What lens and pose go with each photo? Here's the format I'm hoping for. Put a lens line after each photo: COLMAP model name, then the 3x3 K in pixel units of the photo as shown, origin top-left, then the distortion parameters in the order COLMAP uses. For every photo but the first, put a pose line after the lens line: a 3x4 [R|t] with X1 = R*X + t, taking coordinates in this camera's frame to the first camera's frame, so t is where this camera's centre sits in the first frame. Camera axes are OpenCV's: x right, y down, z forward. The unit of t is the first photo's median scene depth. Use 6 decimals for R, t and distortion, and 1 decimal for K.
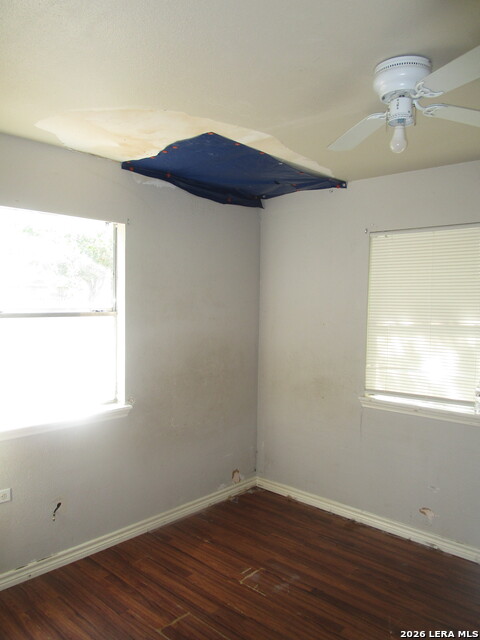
lens RADIAL K [[486.1, 0, 240.6], [0, 486.1, 320.7], [0, 0, 1]] dist [-0.028844, 0.006943]
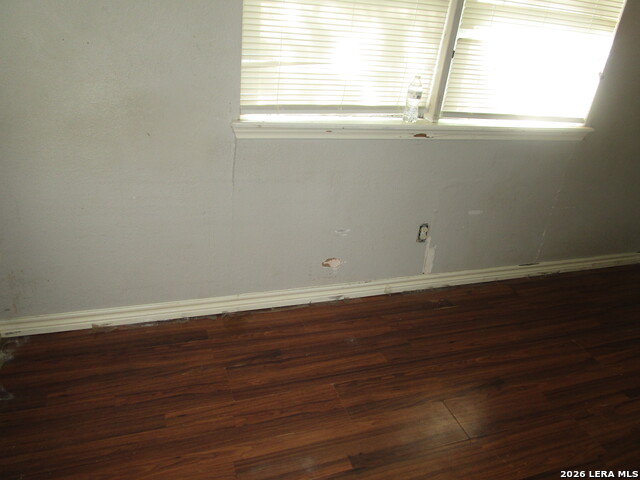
lens RADIAL K [[486.1, 0, 319.5], [0, 486.1, 241.1], [0, 0, 1]] dist [-0.028844, 0.006943]
pose [[0.472197, -0.376502, 0.797042, -0.208288], [-0.056602, 0.889379, 0.453653, 0.023852], [-0.879674, -0.259328, 0.398652, 0.705351]]
